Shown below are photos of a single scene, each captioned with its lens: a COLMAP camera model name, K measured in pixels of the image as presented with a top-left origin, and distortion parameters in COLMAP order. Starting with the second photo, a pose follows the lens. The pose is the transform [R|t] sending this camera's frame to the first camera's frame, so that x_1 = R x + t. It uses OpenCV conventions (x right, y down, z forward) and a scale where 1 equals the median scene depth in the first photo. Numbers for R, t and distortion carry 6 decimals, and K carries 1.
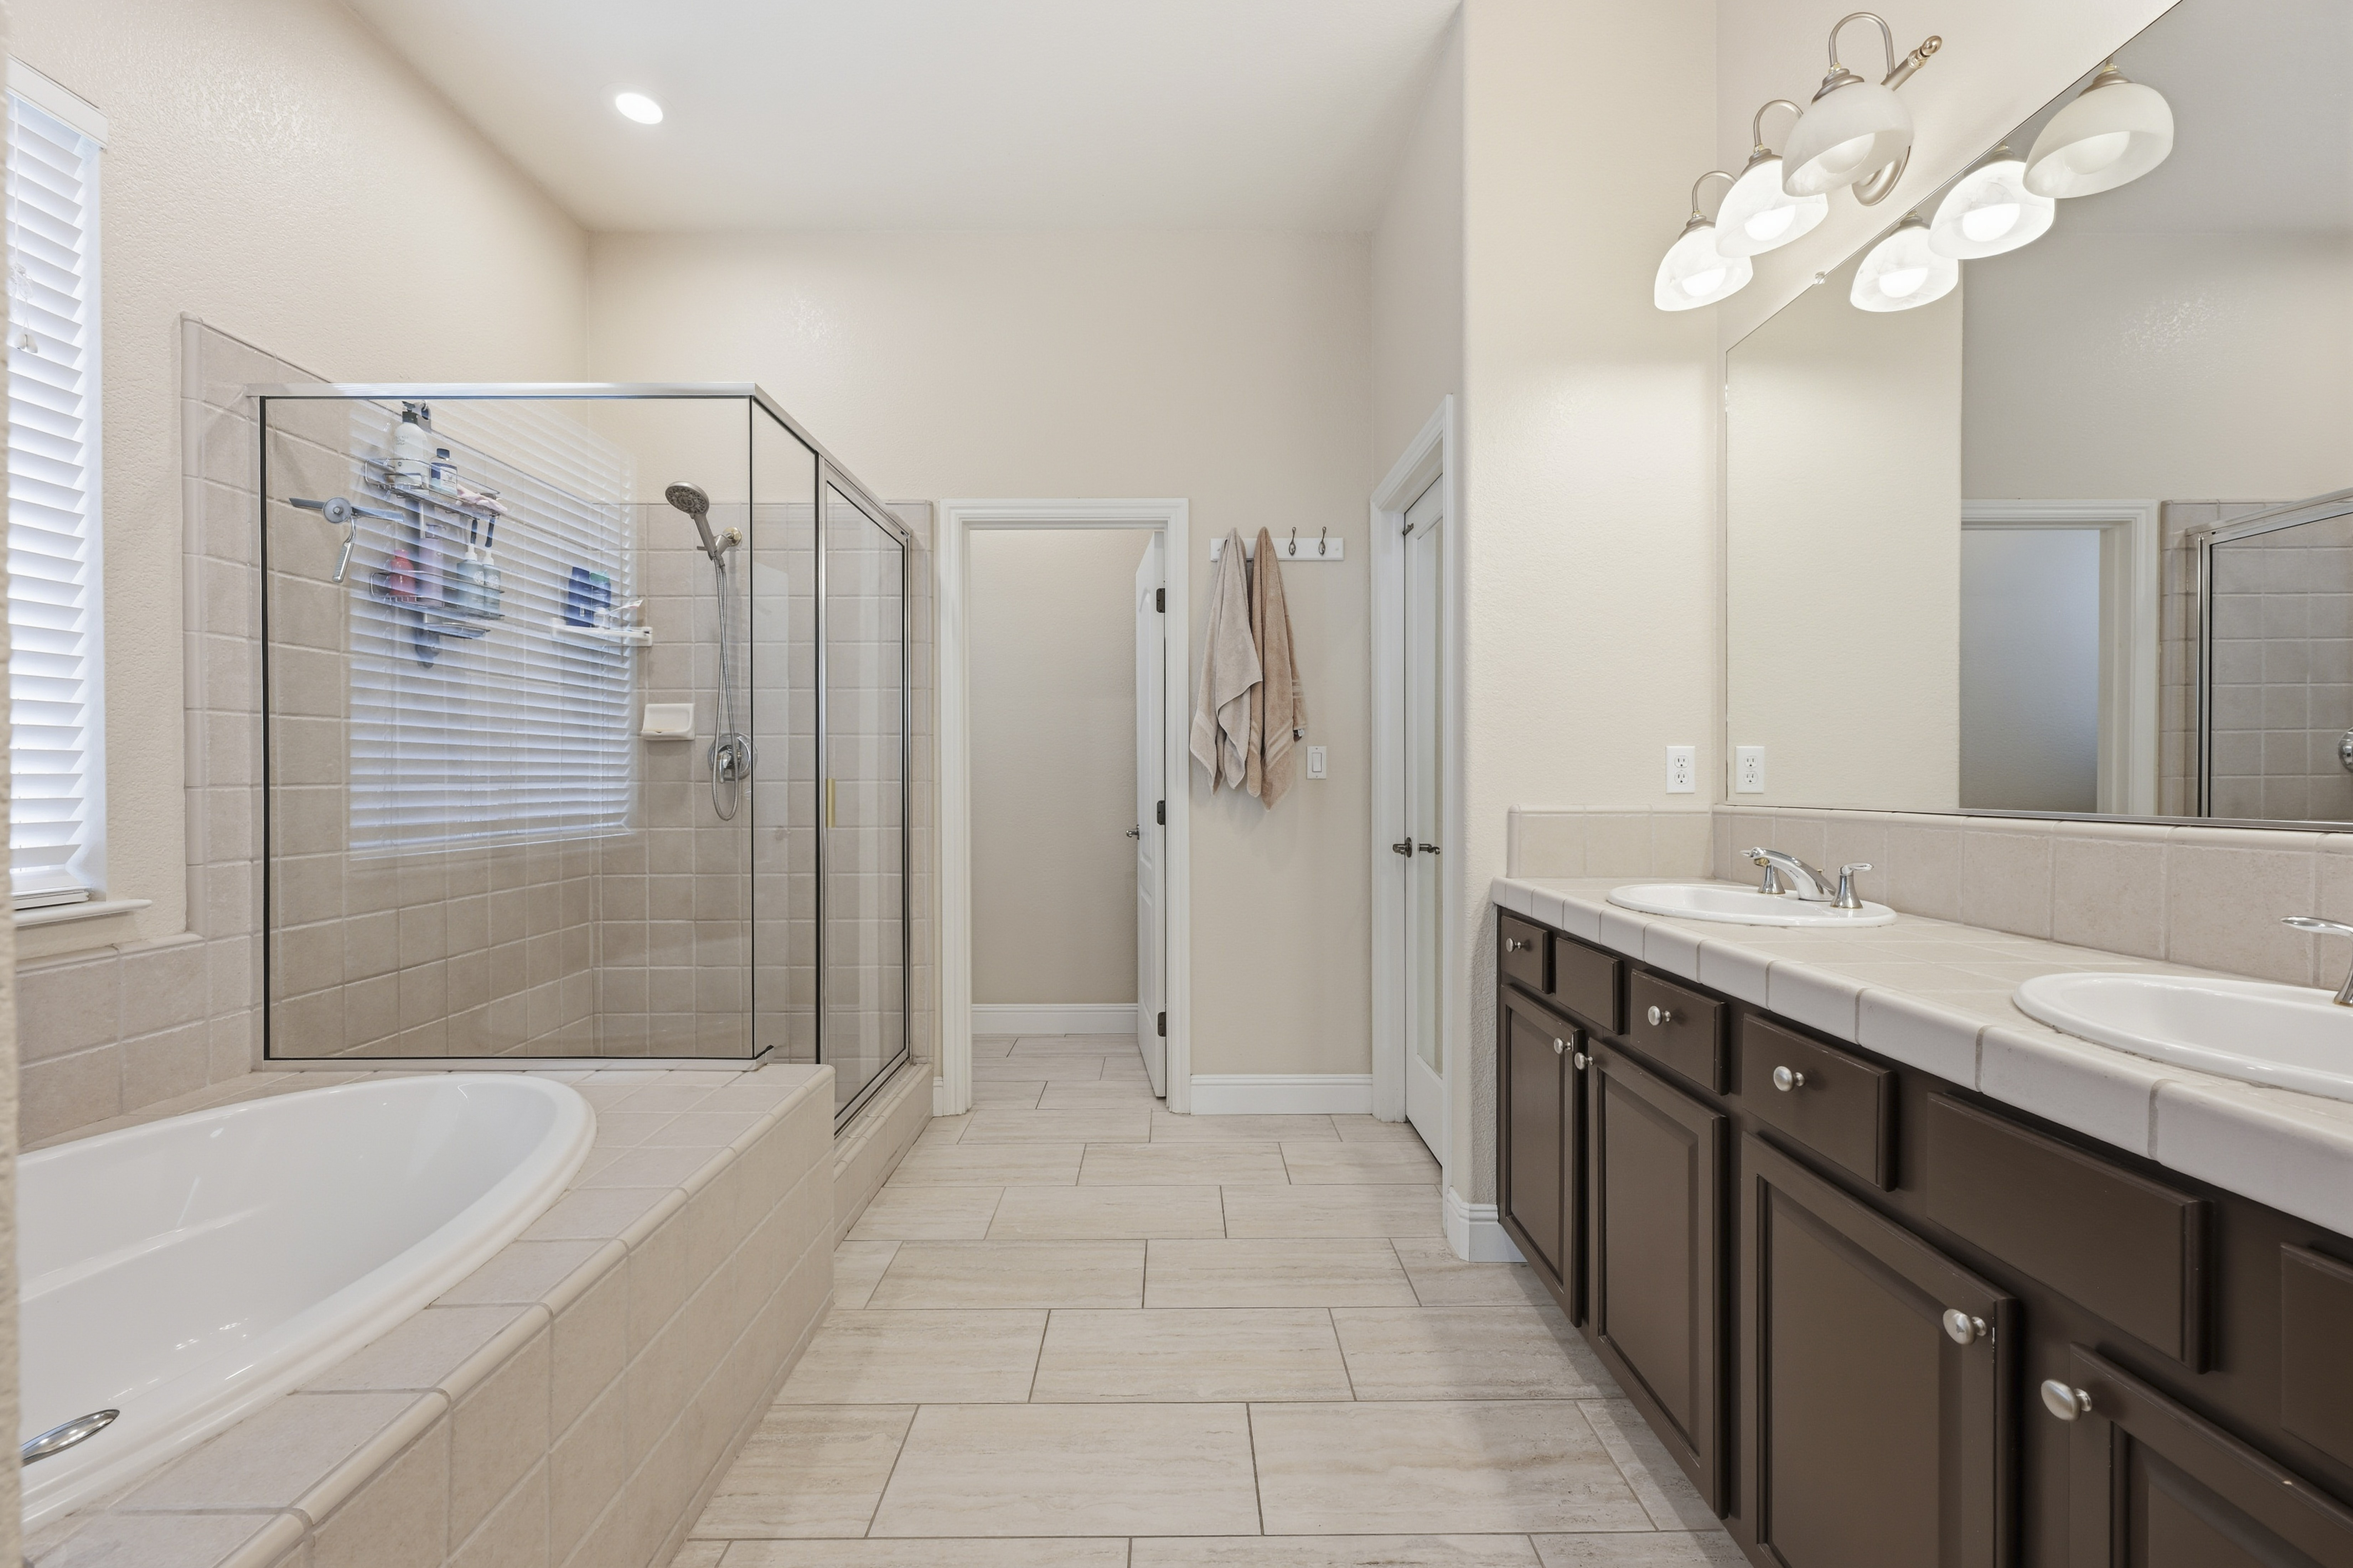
lens RADIAL K [[934.8, 0, 1178.1], [0, 934.8, 781.1], [0, 0, 1]] dist [-0.004202, 0.000763]
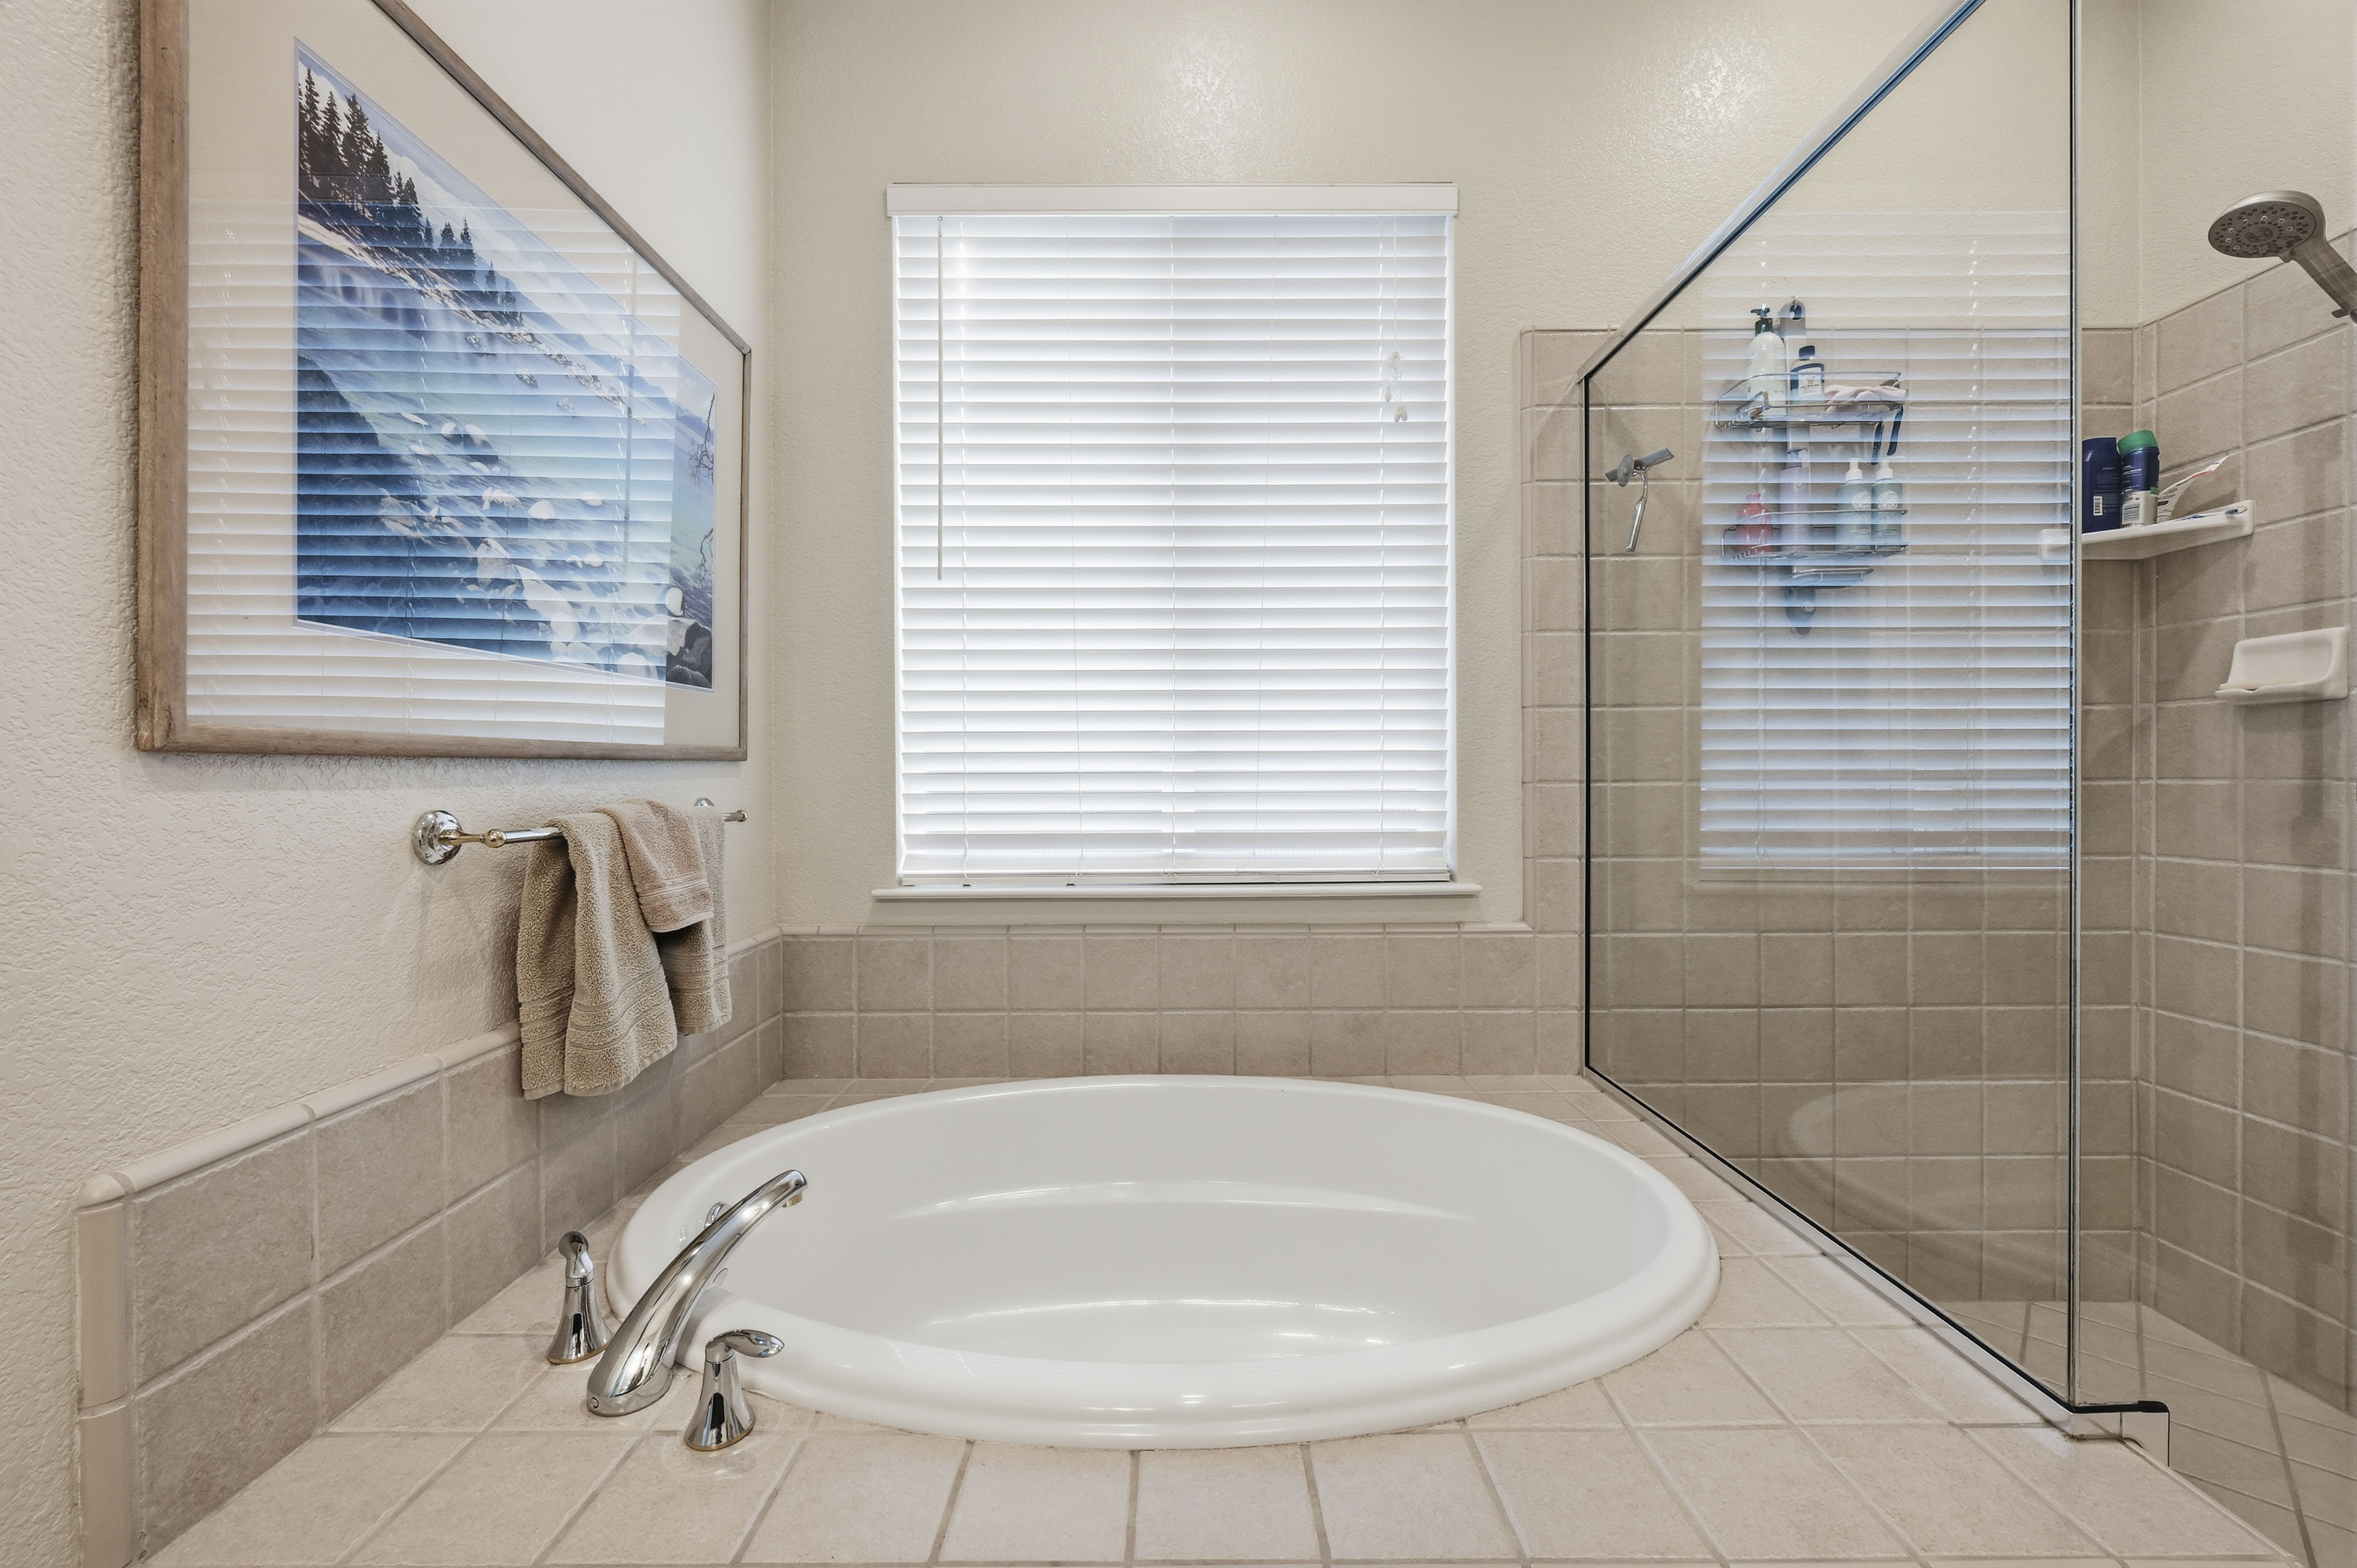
lens RADIAL K [[949.1, 0, 1192.2], [0, 949.1, 777.6], [0, 0, 1]] dist [0.003807, 0.000480]
pose [[0.005832, 0.003974, -0.999975, -0.001052], [-0.001663, 0.999991, 0.003964, -0.001910], [0.999982, 0.001640, 0.005838, 0.476749]]
